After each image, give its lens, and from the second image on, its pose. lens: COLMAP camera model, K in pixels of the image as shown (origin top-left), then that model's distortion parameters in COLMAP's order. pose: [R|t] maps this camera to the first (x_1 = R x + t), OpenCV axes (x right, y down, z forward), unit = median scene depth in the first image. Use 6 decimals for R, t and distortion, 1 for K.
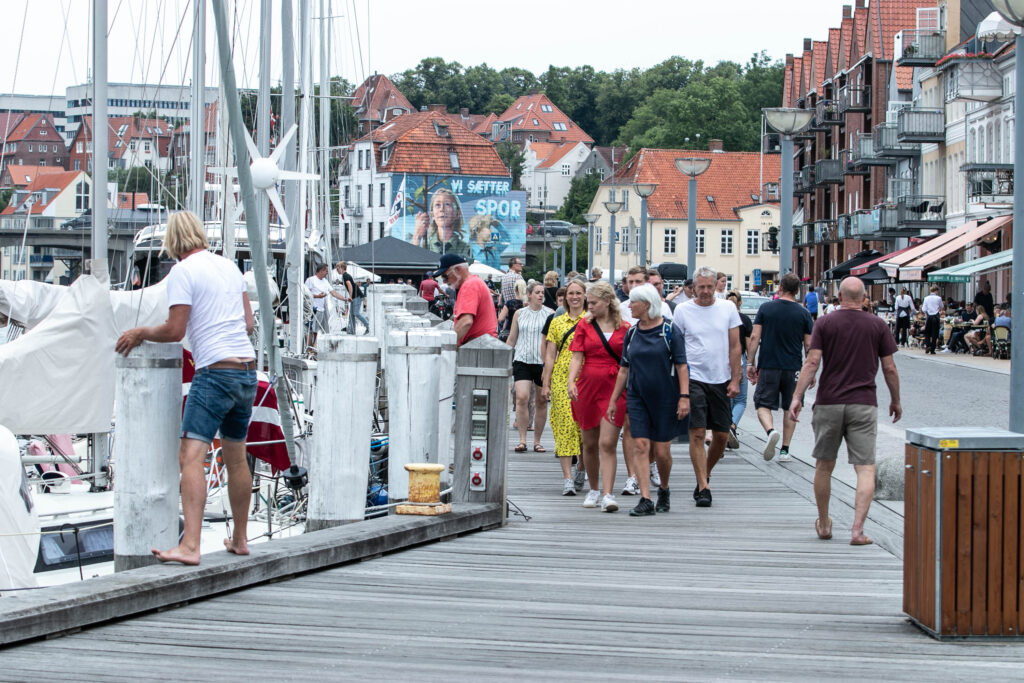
lens RADIAL K [[3311.2, 0, 512.0], [0, 3311.2, 341.0], [0, 0, 1]] dist [-0.377064, 0.000000]
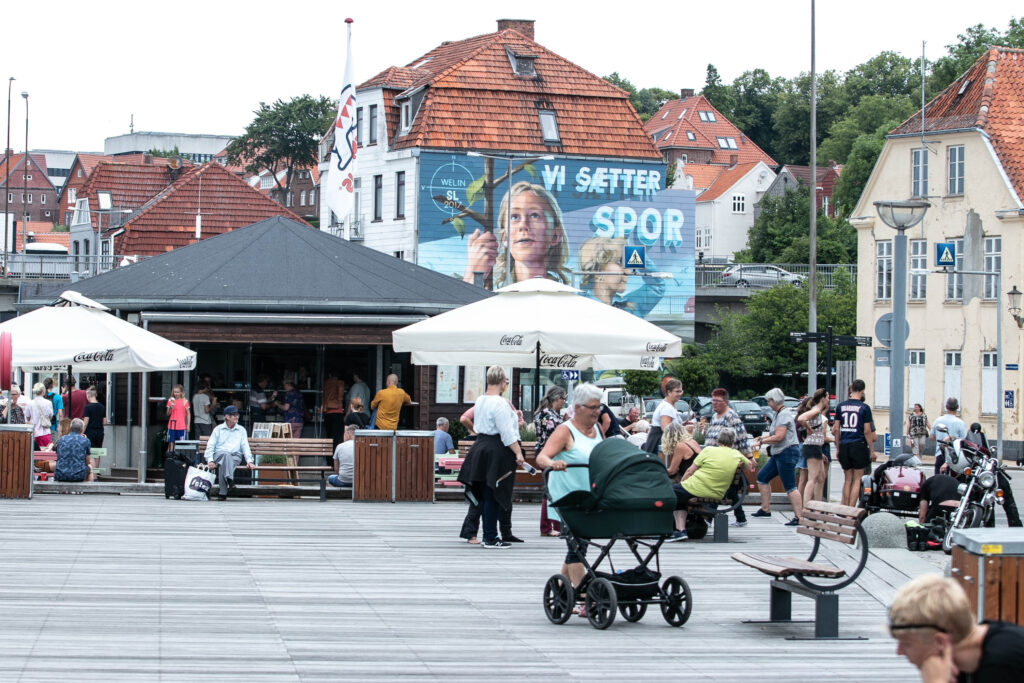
lens RADIAL K [[3311.2, 0, 512.1], [0, 3311.2, 341.9], [0, 0, 1]] dist [-0.377064, 0.000000]
pose [[0.999175, -0.002638, -0.040516, -0.003137], [0.001497, 0.999602, -0.028174, -0.008893], [0.040574, 0.028091, 0.998782, 0.510574]]
